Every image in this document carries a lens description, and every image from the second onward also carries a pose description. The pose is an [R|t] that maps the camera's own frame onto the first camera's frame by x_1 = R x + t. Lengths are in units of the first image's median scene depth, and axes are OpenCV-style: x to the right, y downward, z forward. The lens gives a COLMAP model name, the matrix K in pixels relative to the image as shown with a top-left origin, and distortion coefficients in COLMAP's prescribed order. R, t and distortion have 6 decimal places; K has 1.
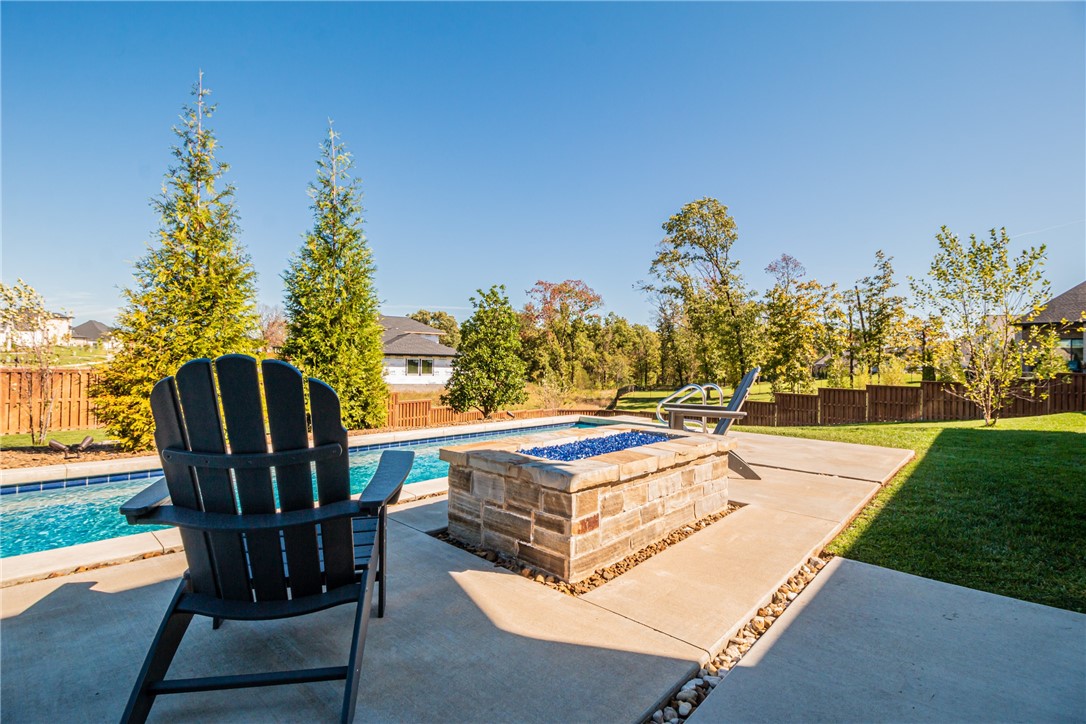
lens RADIAL K [[510.2, 0, 543.1], [0, 510.2, 348.8], [0, 0, 1]] dist [0.000851, -0.008546]
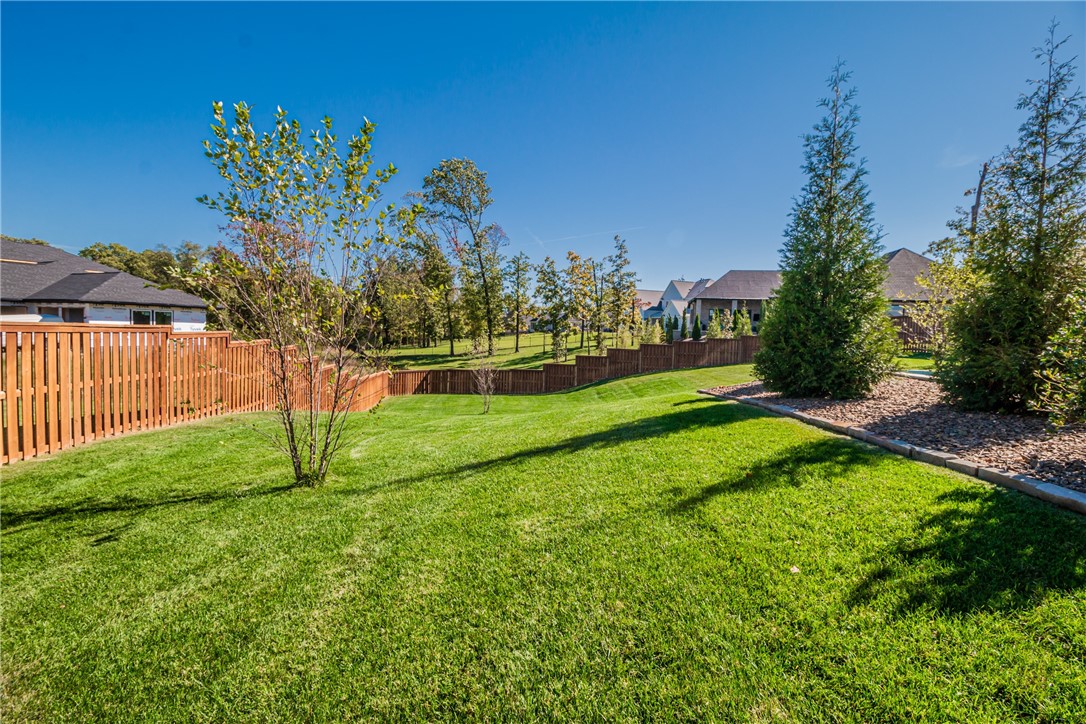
lens RADIAL K [[510.2, 0, 543.1], [0, 510.2, 348.8], [0, 0, 1]] dist [0.000851, -0.008546]
pose [[0.773654, -0.019255, 0.633315, -0.181132], [-0.032381, 0.997030, 0.069871, 0.004163], [-0.632780, -0.074563, 0.770733, 0.078896]]
